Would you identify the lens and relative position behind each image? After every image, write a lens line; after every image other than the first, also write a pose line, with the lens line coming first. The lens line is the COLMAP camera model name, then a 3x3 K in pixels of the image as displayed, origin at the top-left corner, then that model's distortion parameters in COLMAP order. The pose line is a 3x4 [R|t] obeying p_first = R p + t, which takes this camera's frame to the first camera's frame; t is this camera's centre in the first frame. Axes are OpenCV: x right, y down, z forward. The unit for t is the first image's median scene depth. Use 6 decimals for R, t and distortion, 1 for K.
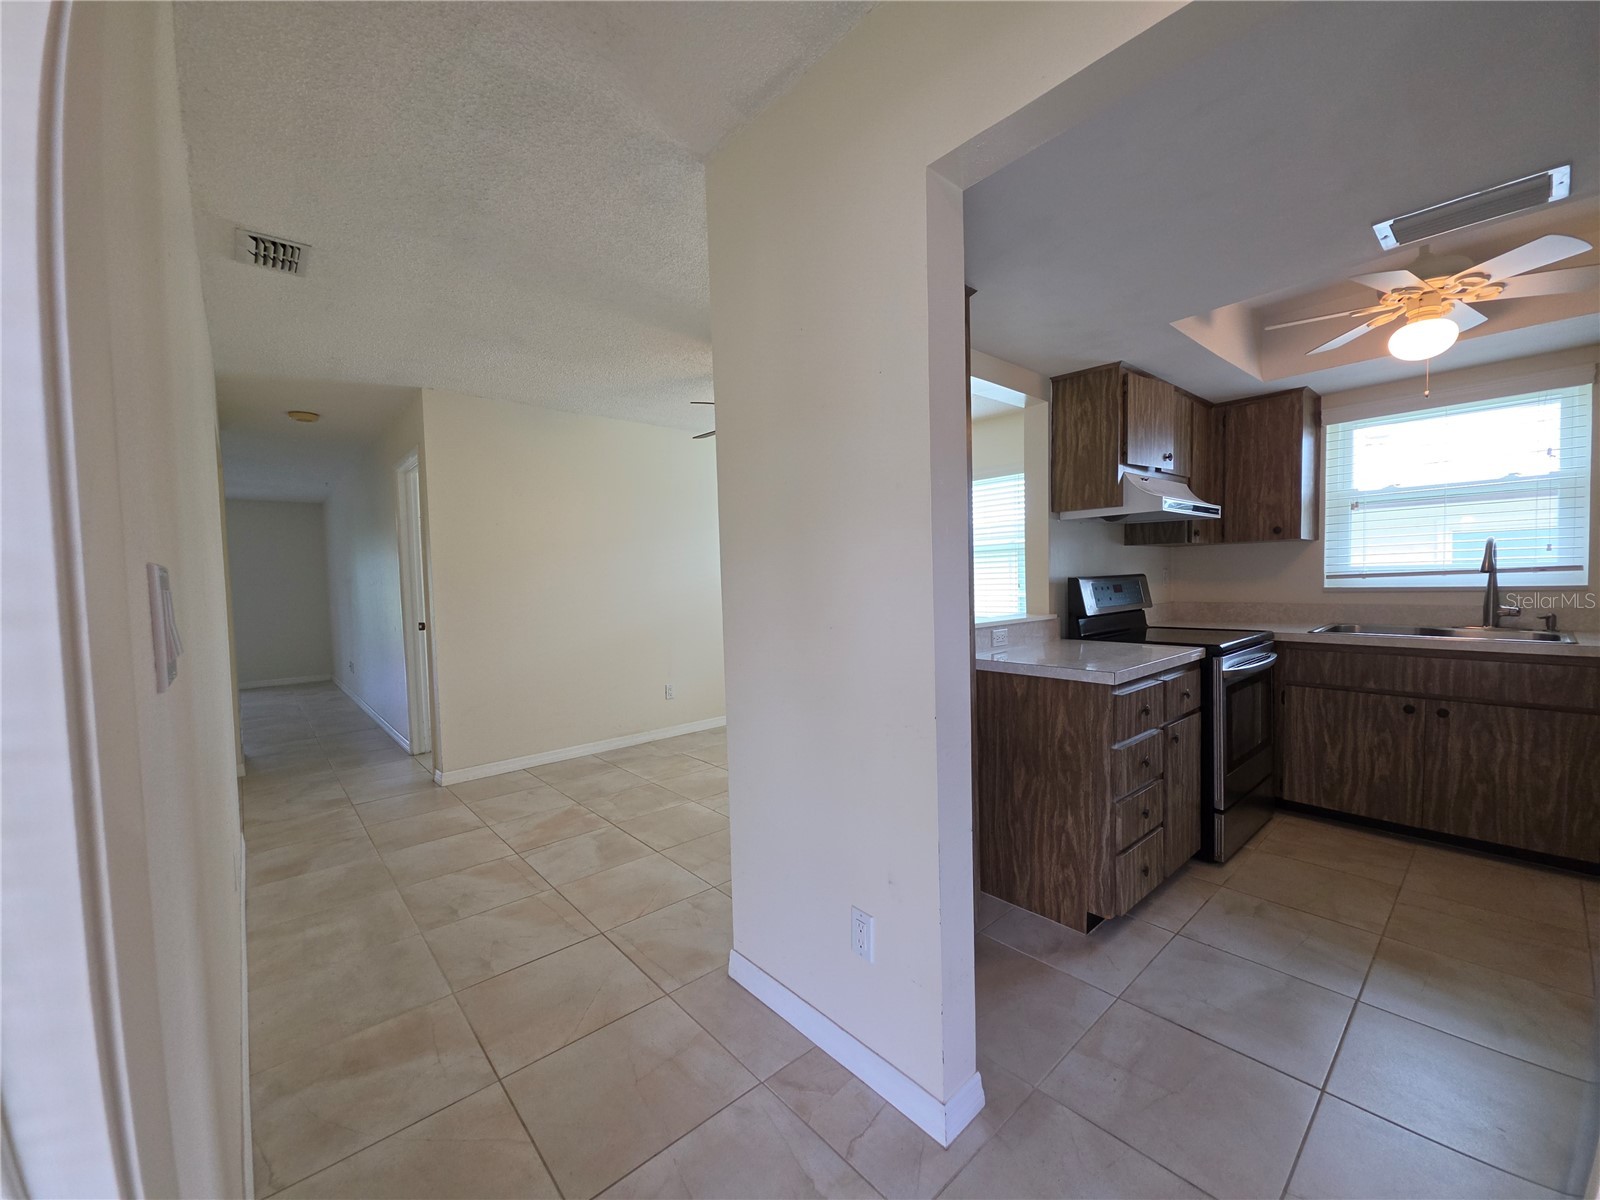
lens RADIAL K [[640.6, 0, 805.6], [0, 640.6, 608.6], [0, 0, 1]] dist [0.016235, -0.009302]
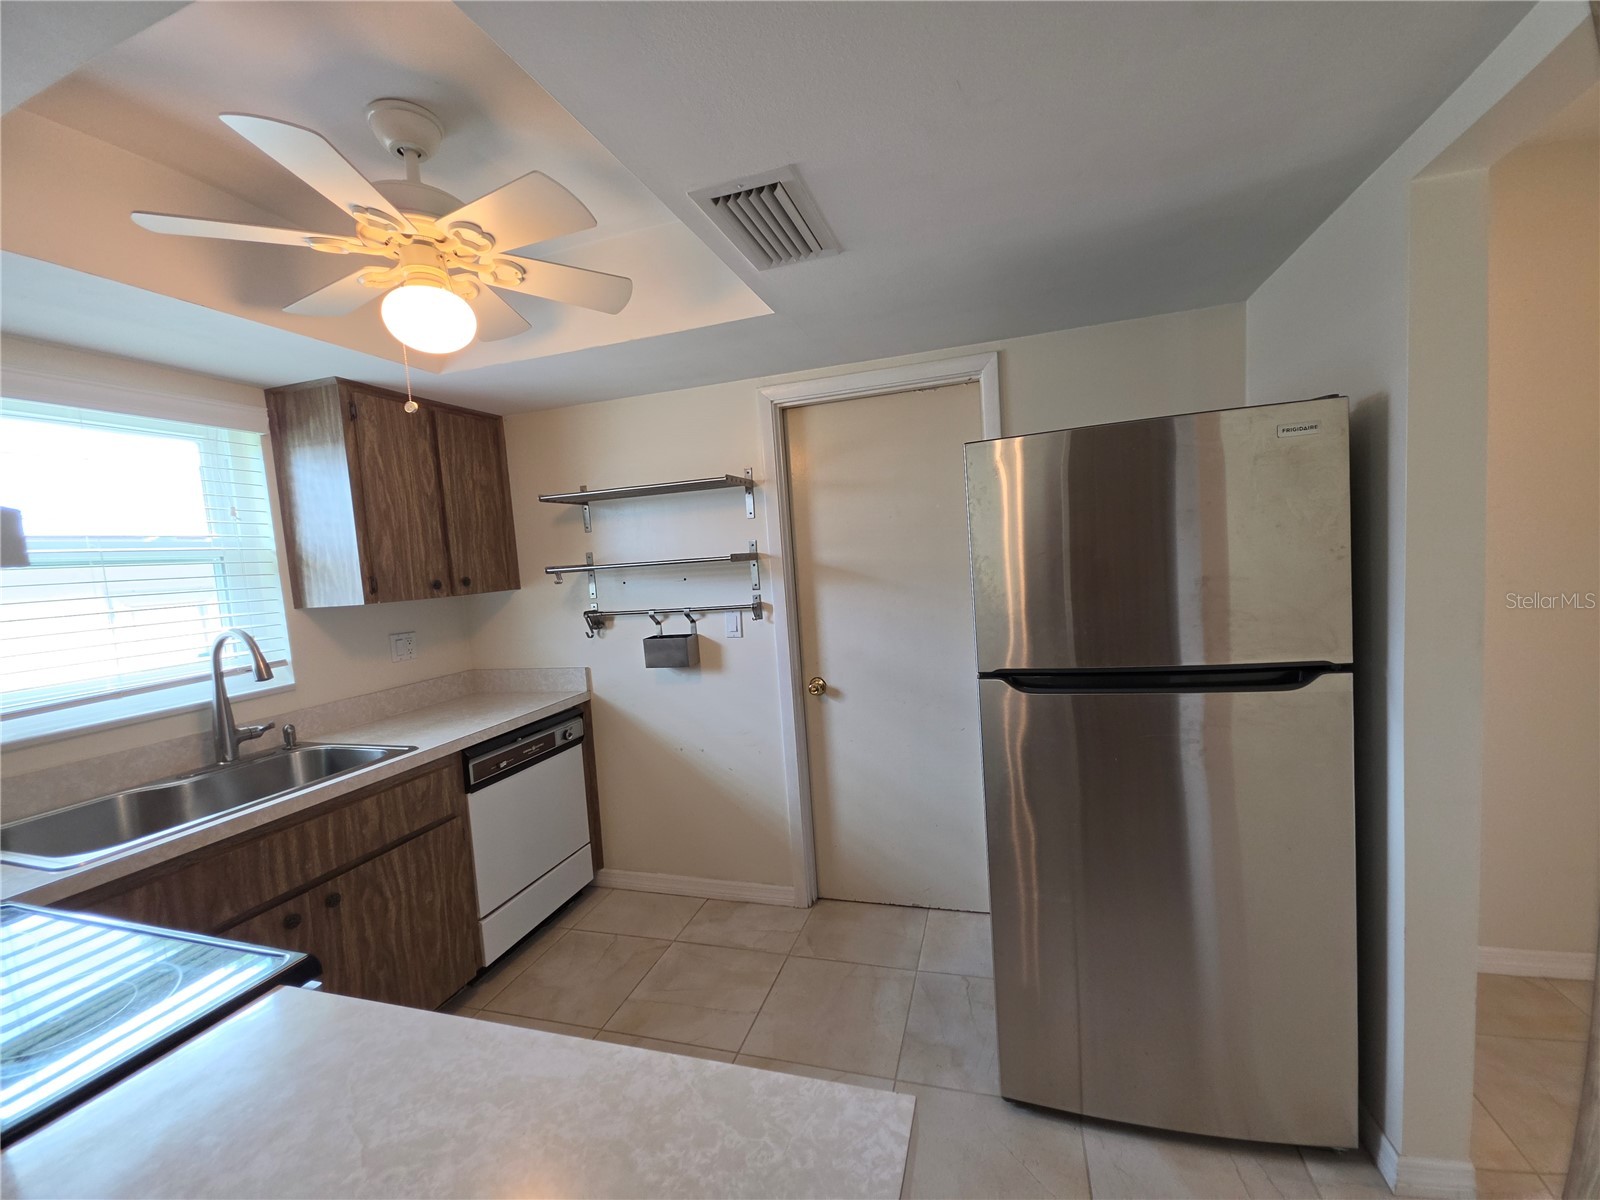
lens RADIAL K [[640.6, 0, 805.6], [0, 640.6, 608.6], [0, 0, 1]] dist [0.016235, -0.009302]
pose [[-0.519293, -0.018420, 0.854398, 0.192012], [0.114559, 0.989244, 0.090954, -0.125557], [-0.846883, 0.145110, -0.511597, 0.856662]]
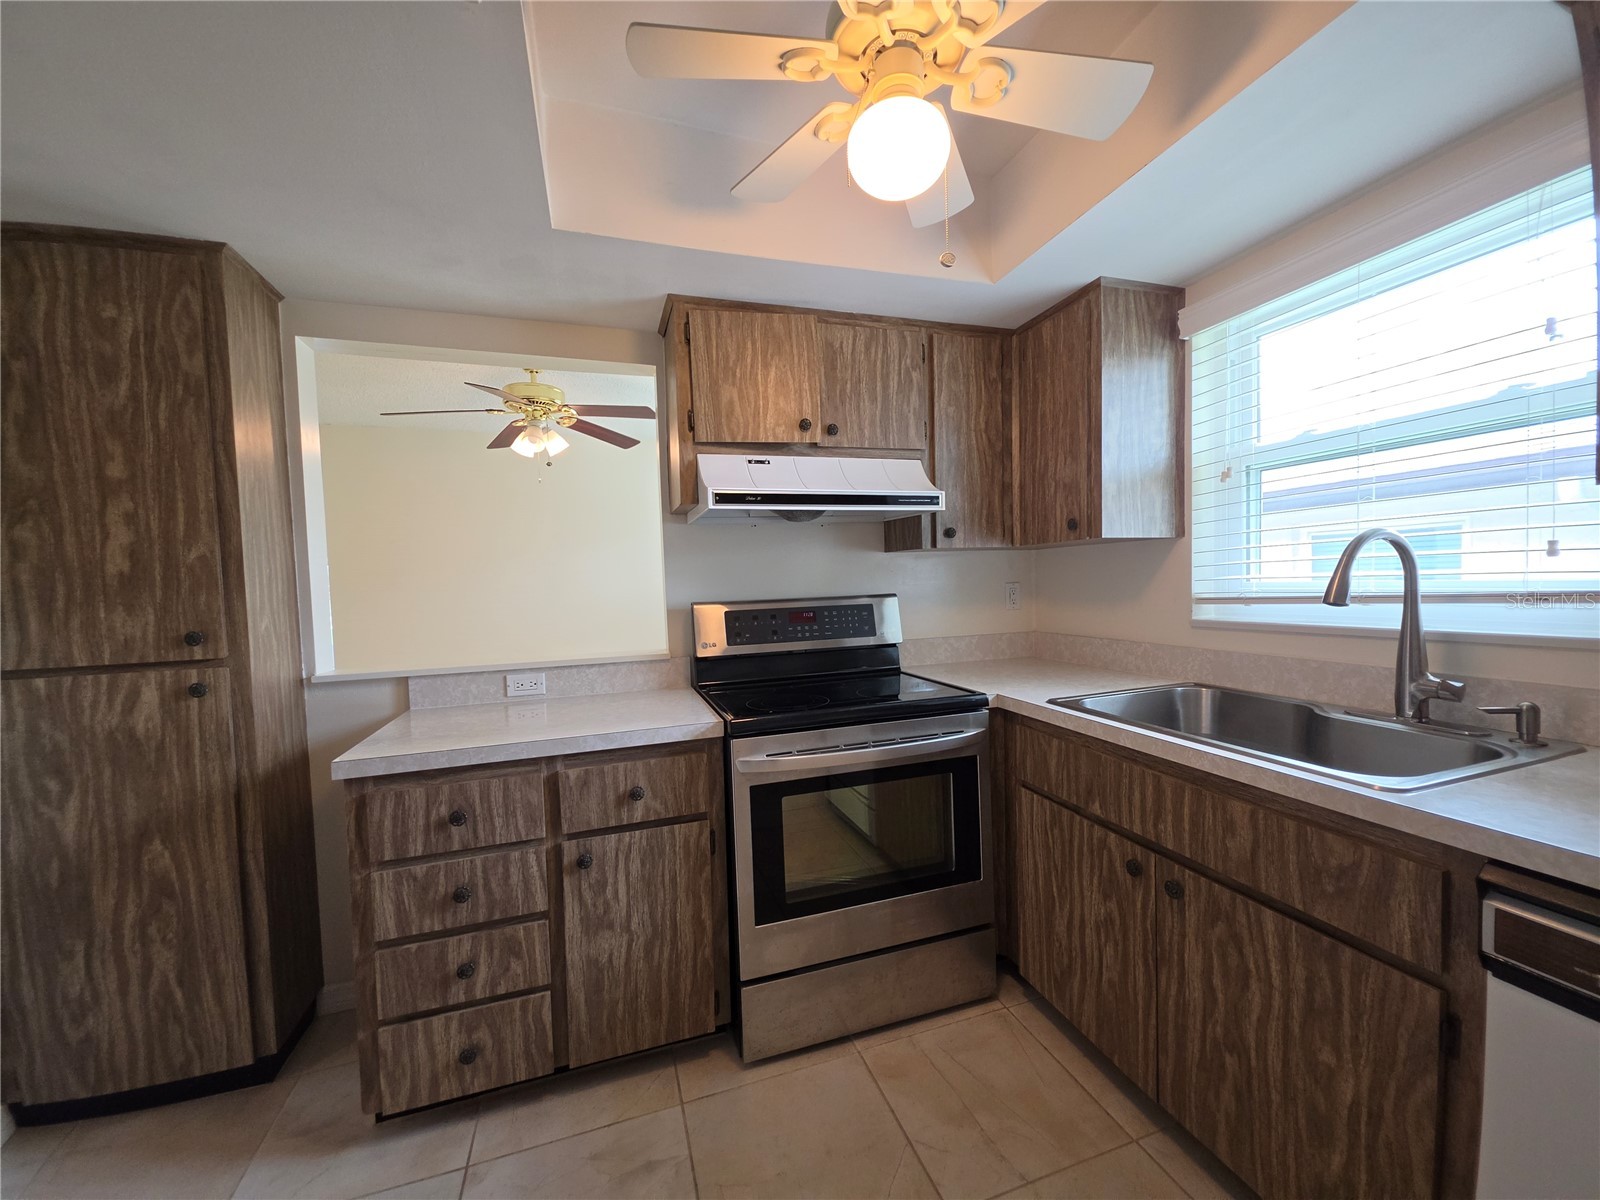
lens RADIAL K [[640.6, 0, 805.6], [0, 640.6, 608.6], [0, 0, 1]] dist [0.016235, -0.009302]
pose [[0.920489, 0.012306, -0.390576, 0.885796], [-0.009544, 0.999914, 0.009012, -0.054744], [0.390653, -0.004567, 0.920527, 0.416153]]
